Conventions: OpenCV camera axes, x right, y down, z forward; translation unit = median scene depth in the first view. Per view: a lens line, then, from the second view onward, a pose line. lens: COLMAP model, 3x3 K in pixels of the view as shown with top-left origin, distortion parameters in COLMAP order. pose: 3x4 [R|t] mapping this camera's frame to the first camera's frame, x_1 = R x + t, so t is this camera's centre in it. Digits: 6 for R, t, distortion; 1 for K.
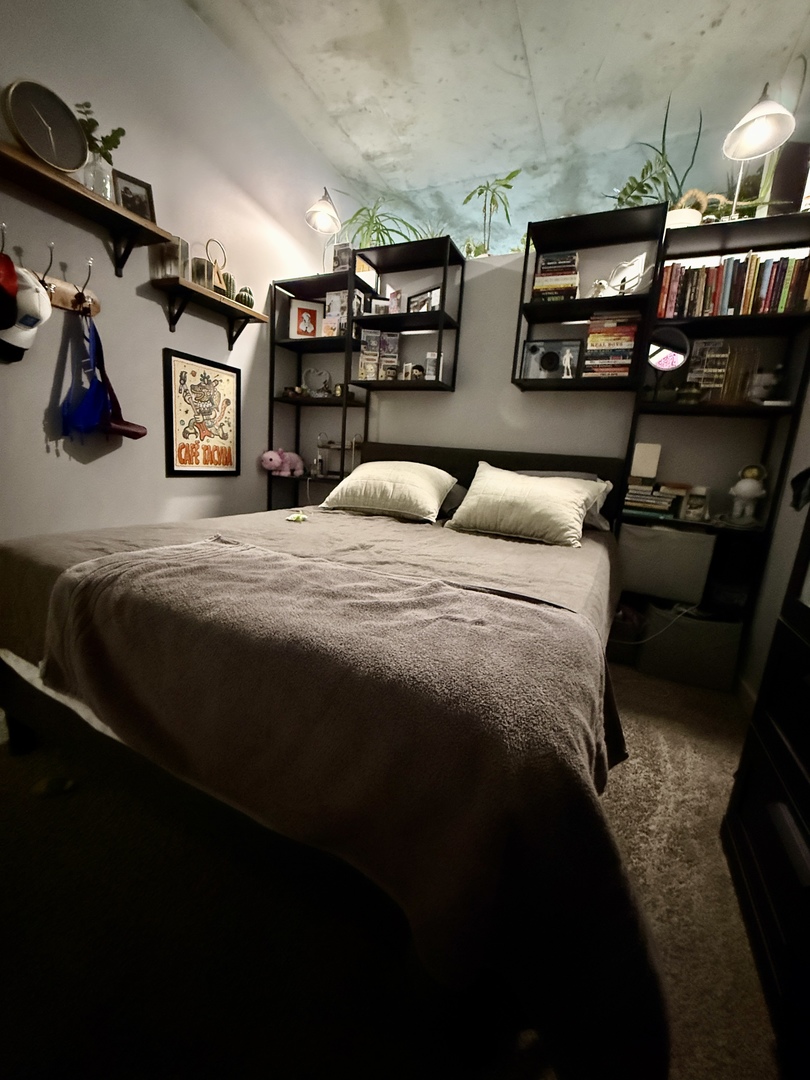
lens RADIAL K [[431.0, 0, 405.1], [0, 431.0, 537.3], [0, 0, 1]] dist [-0.001972, -0.000131]
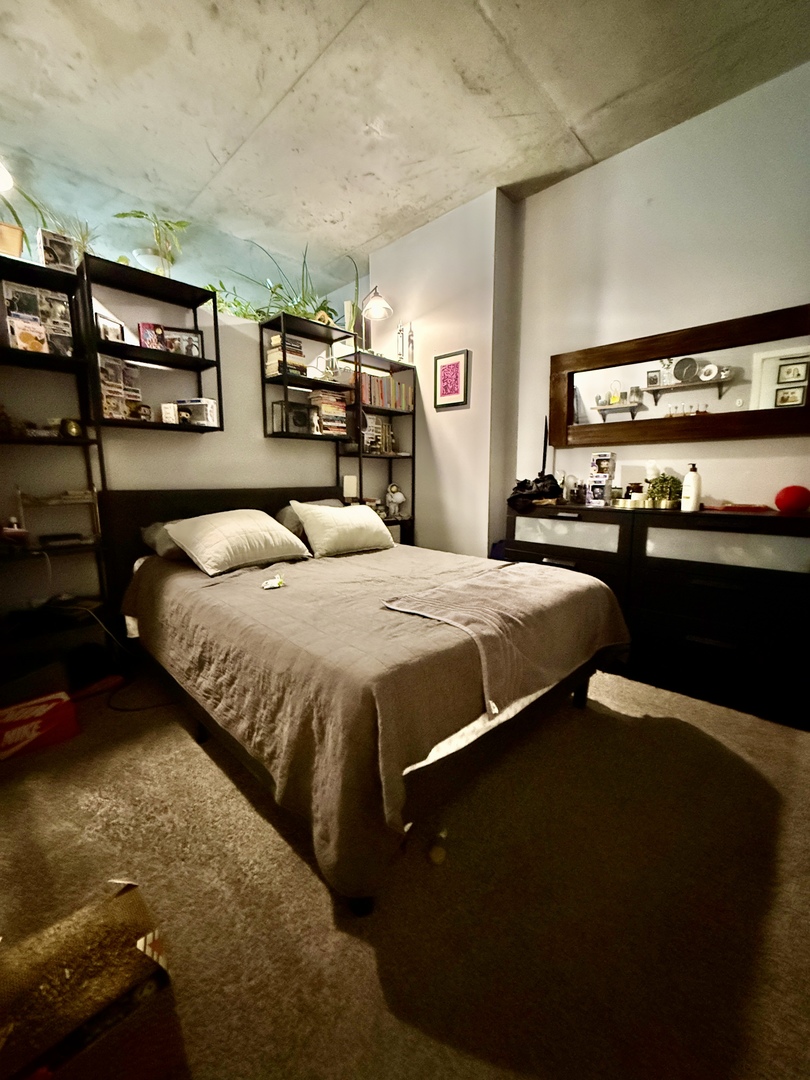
lens RADIAL K [[431.0, 0, 405.1], [0, 431.0, 537.3], [0, 0, 1]] dist [-0.001972, -0.000131]
pose [[0.316435, -0.206768, 0.925806, -0.880288], [0.198283, 0.968814, 0.148602, -0.196739], [-0.927660, 0.136549, 0.347565, 0.304591]]
